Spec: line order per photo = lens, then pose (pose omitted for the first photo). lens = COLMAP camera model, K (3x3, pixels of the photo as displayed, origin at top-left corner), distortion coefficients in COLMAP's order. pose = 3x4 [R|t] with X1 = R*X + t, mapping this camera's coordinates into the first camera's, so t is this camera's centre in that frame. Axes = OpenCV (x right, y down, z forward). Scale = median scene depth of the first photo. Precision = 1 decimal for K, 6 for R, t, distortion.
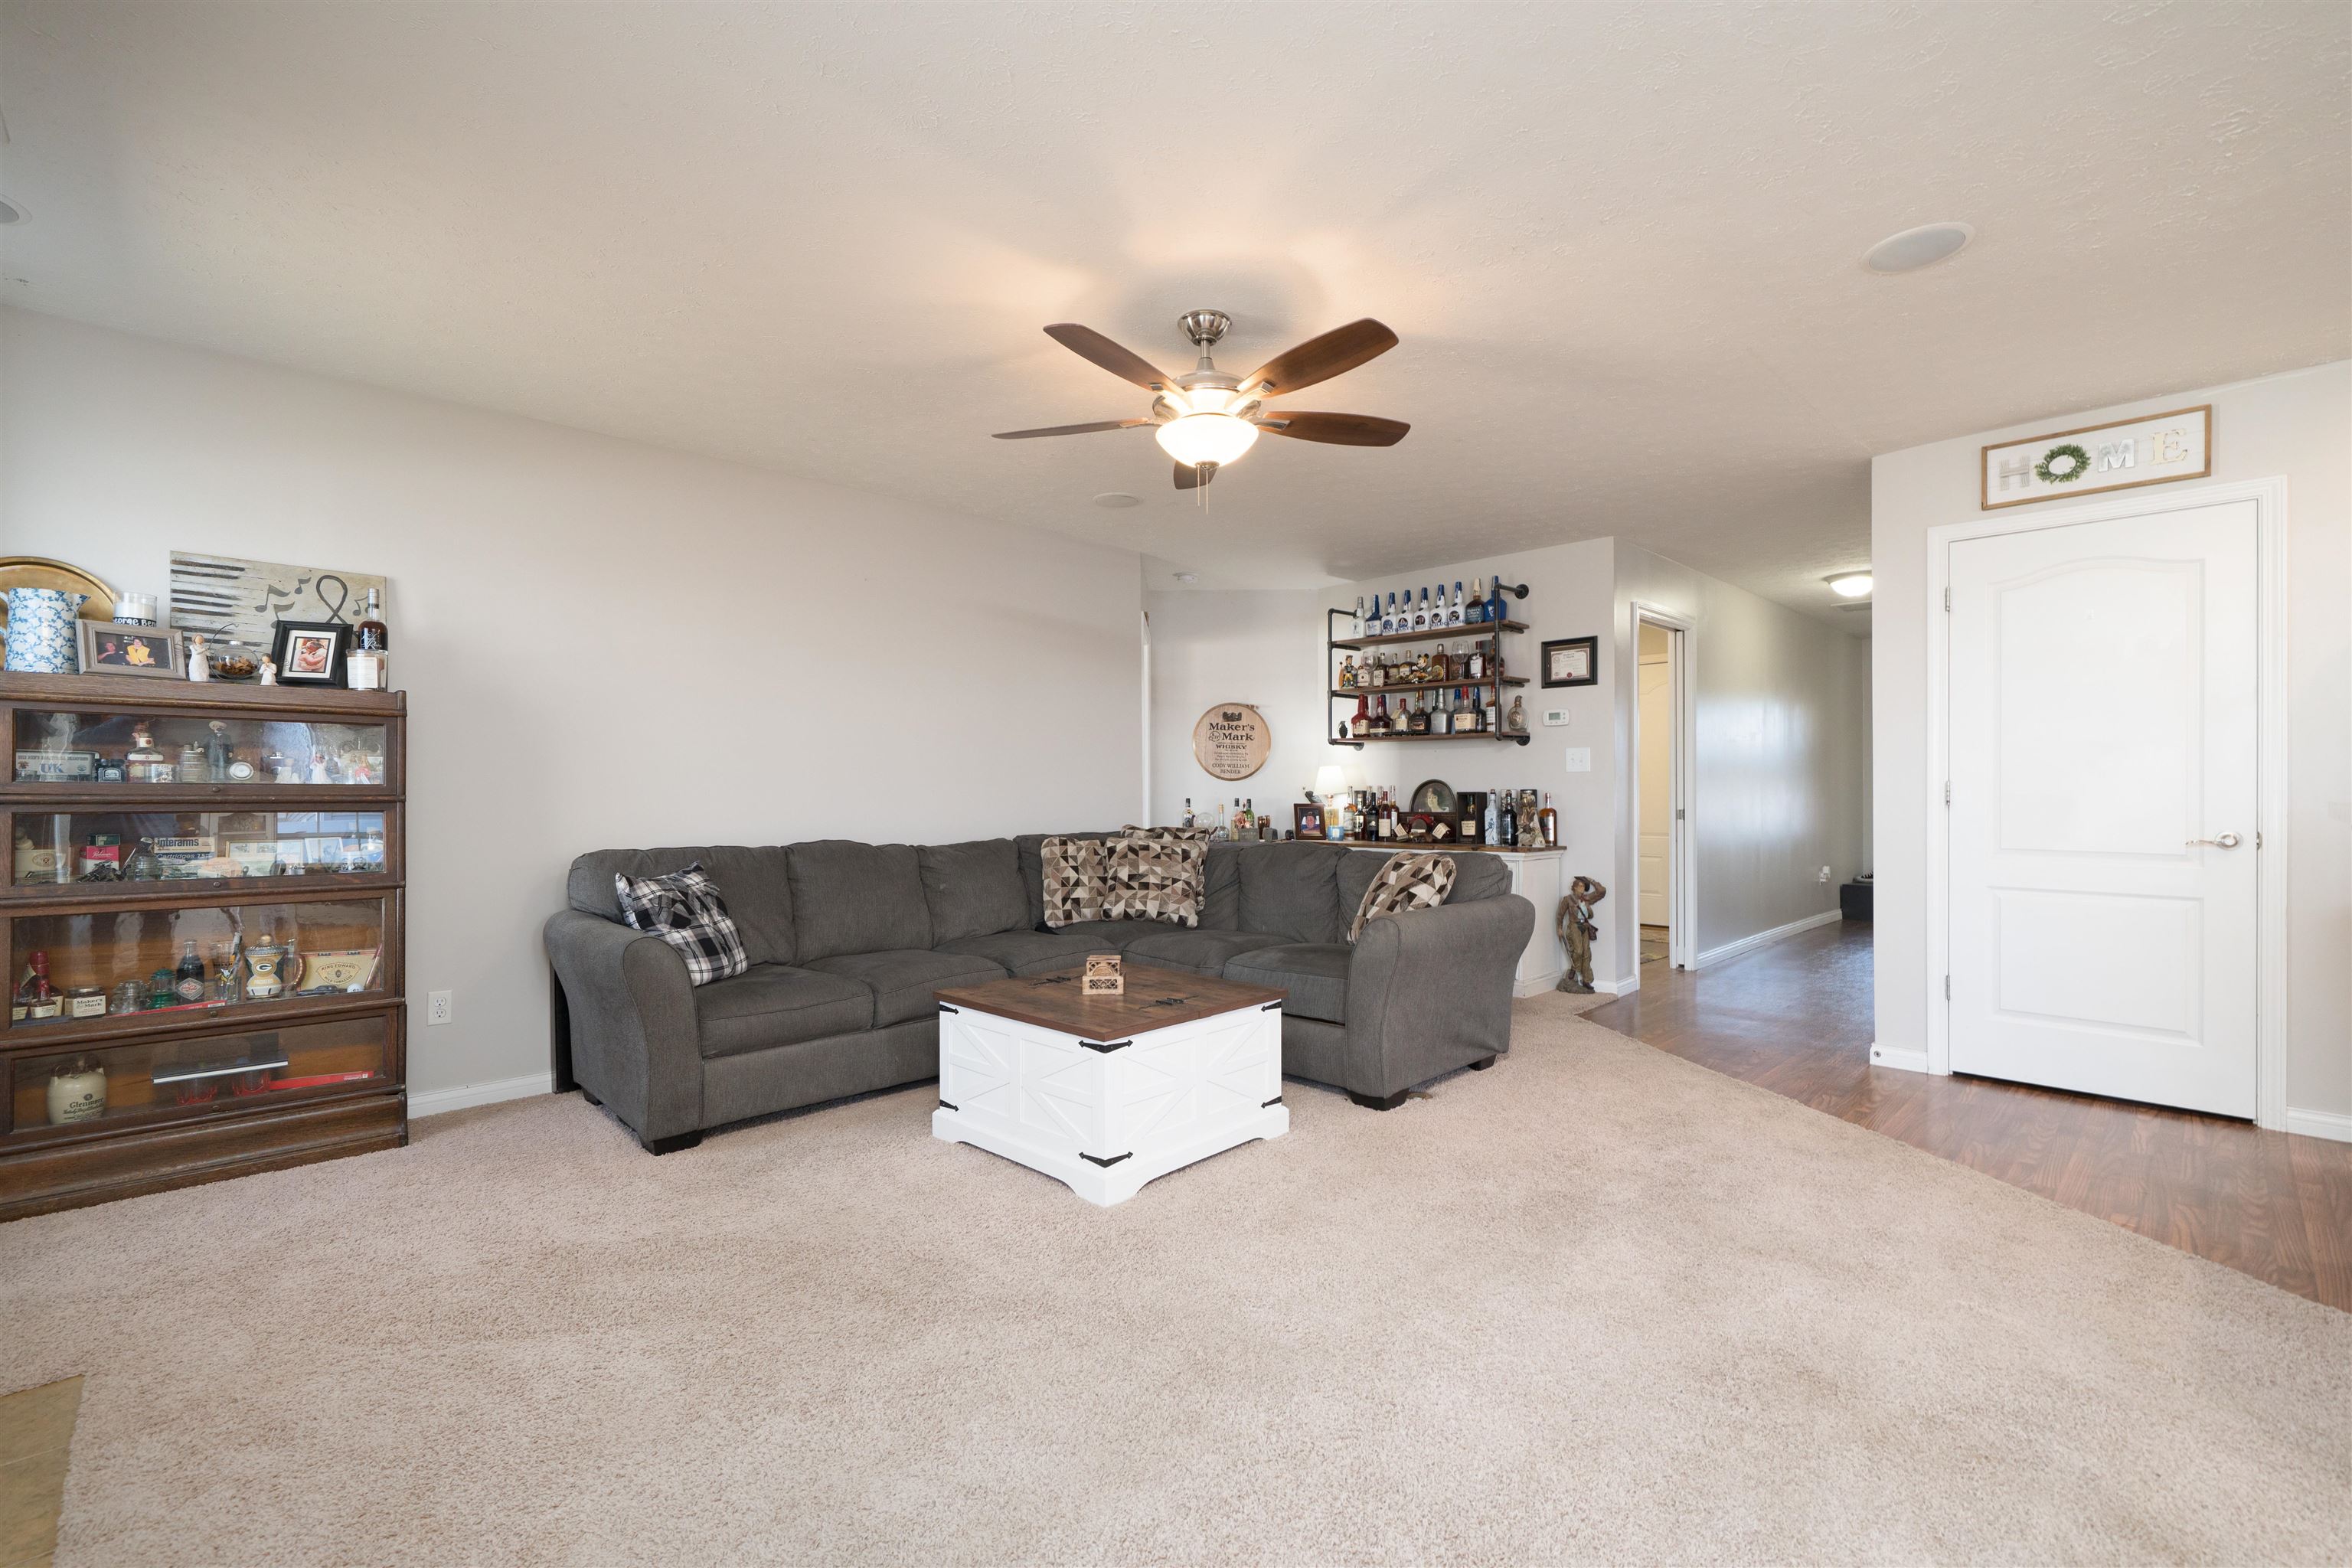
lens RADIAL K [[1003.3, 0, 1126.3], [0, 1003.3, 790.9], [0, 0, 1]] dist [-0.013900, -0.000829]
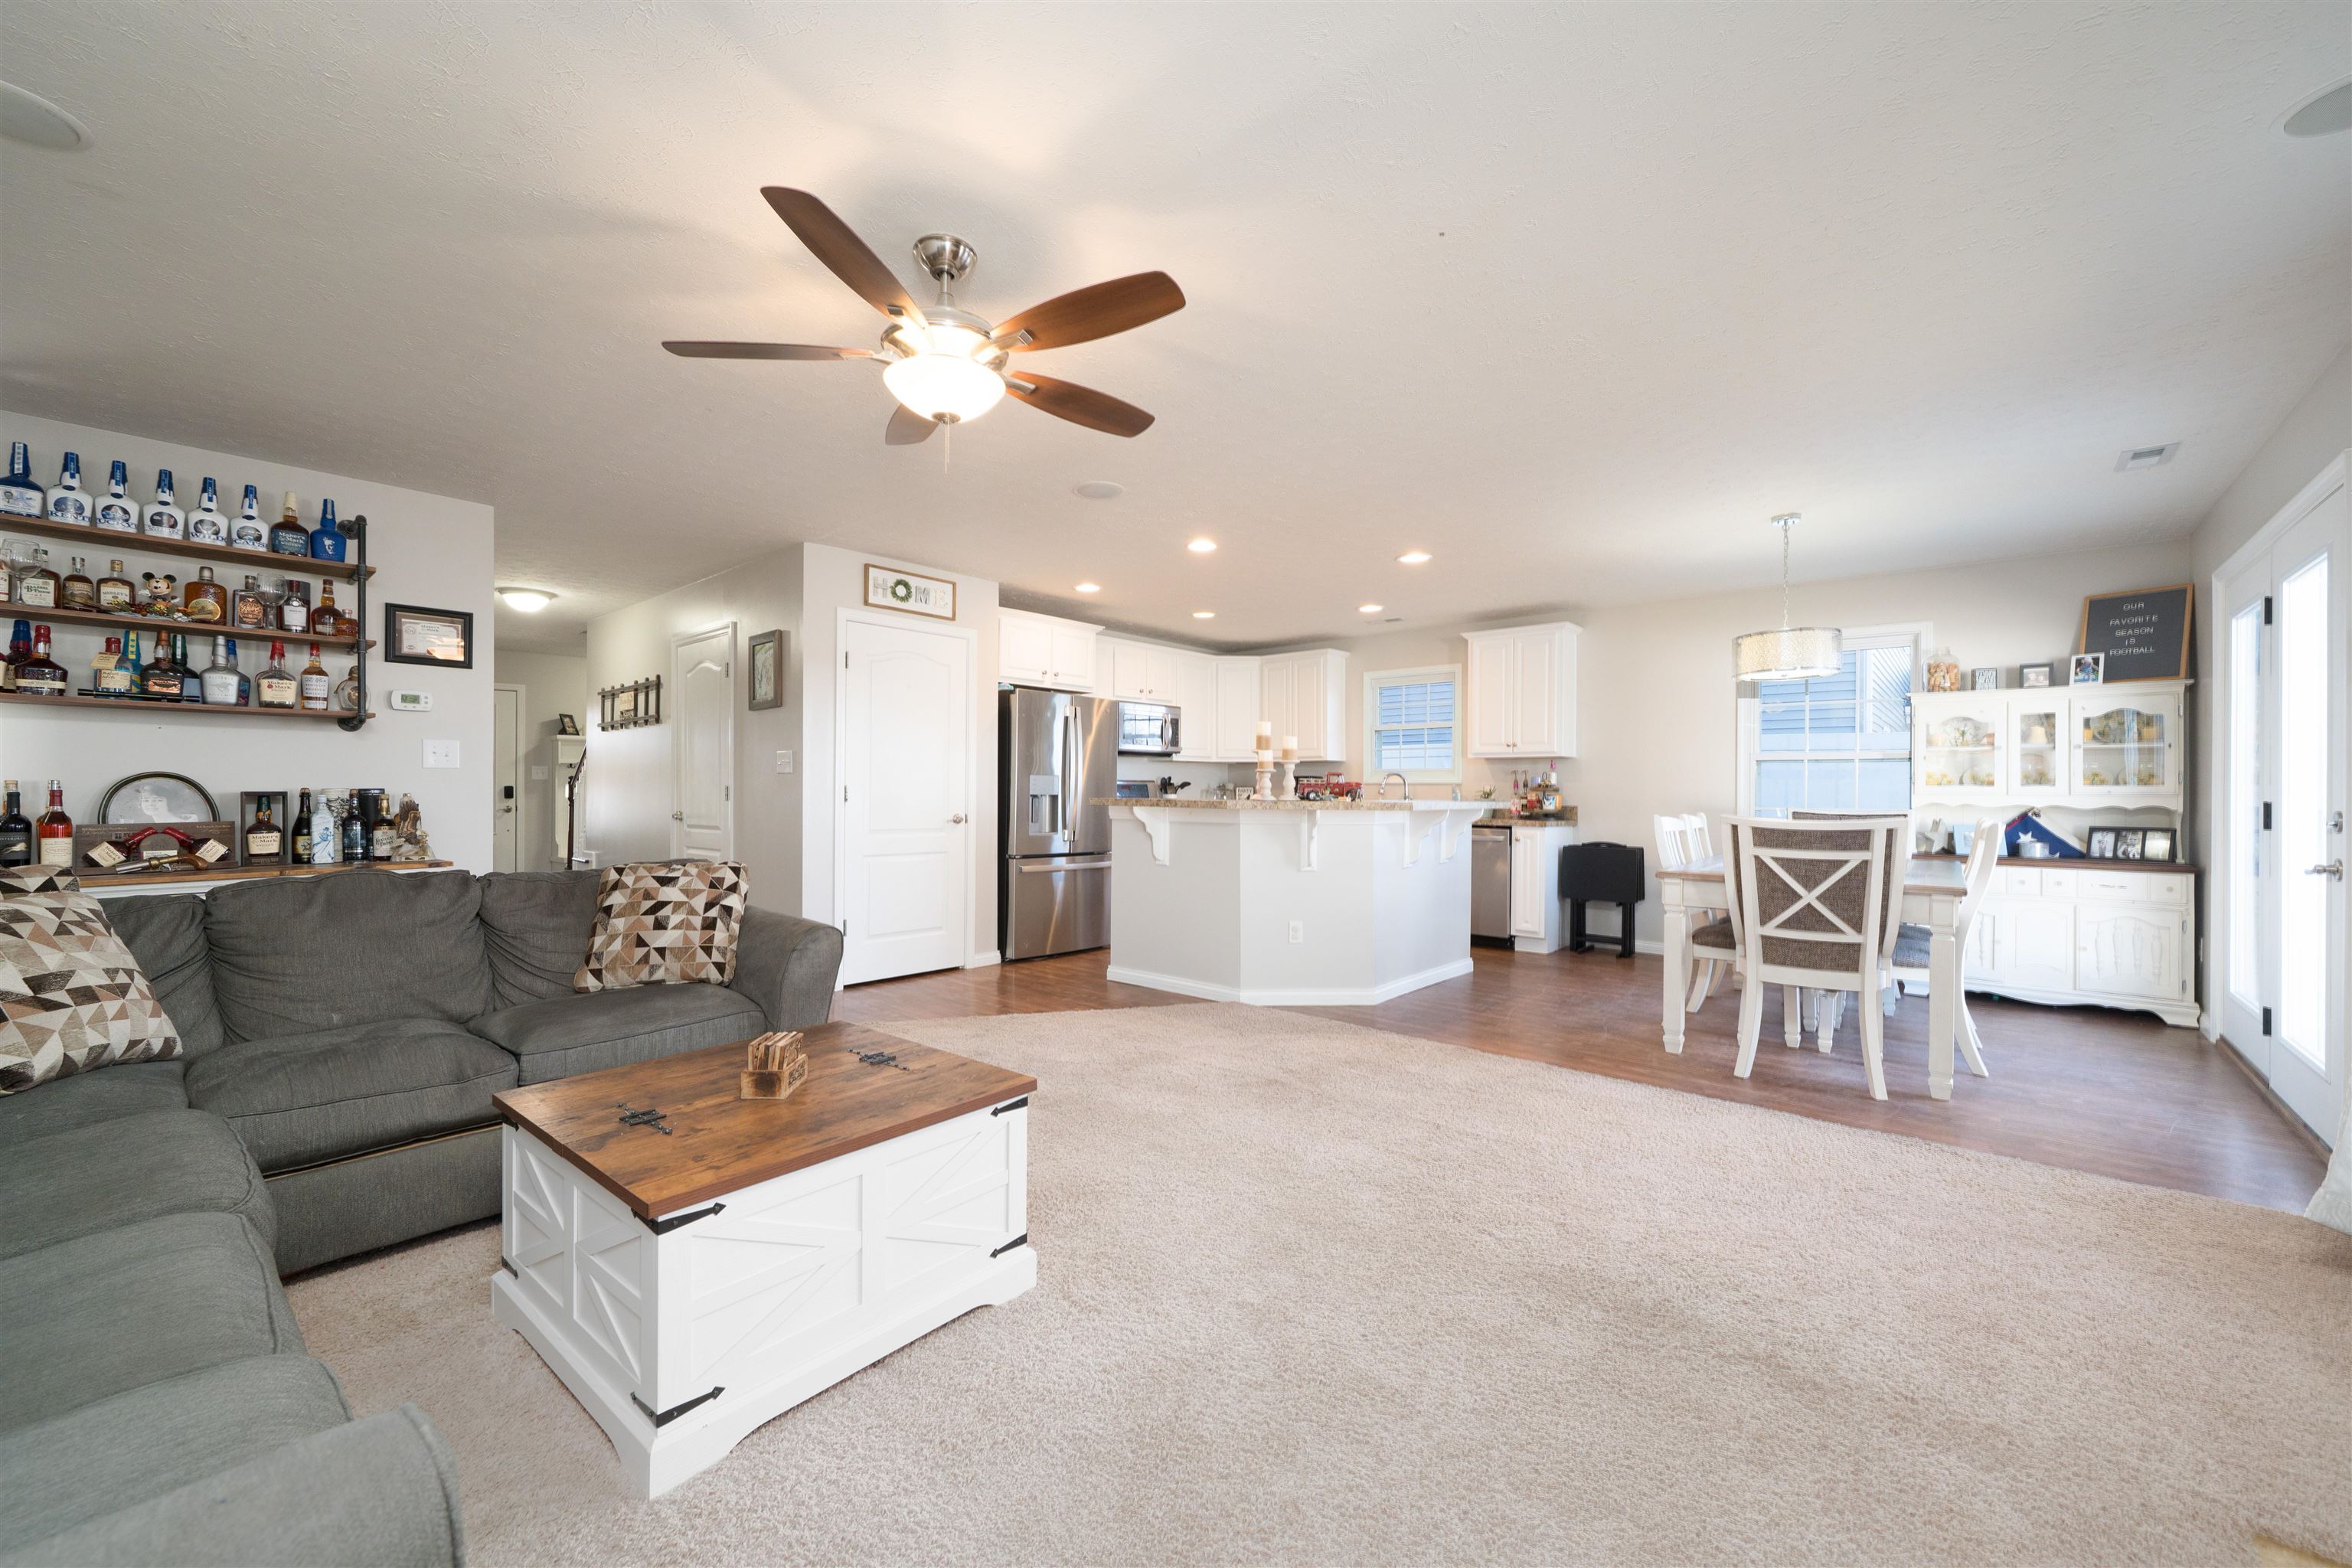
lens RADIAL K [[936.2, 0, 1166.5], [0, 936.2, 790.3], [0, 0, 1]] dist [-0.002219, 0.000413]
pose [[-0.111004, 0.000358, 0.993820, -0.578542], [-0.005047, 0.999987, -0.000924, -0.003496], [-0.993807, -0.005119, -0.111001, 0.683101]]
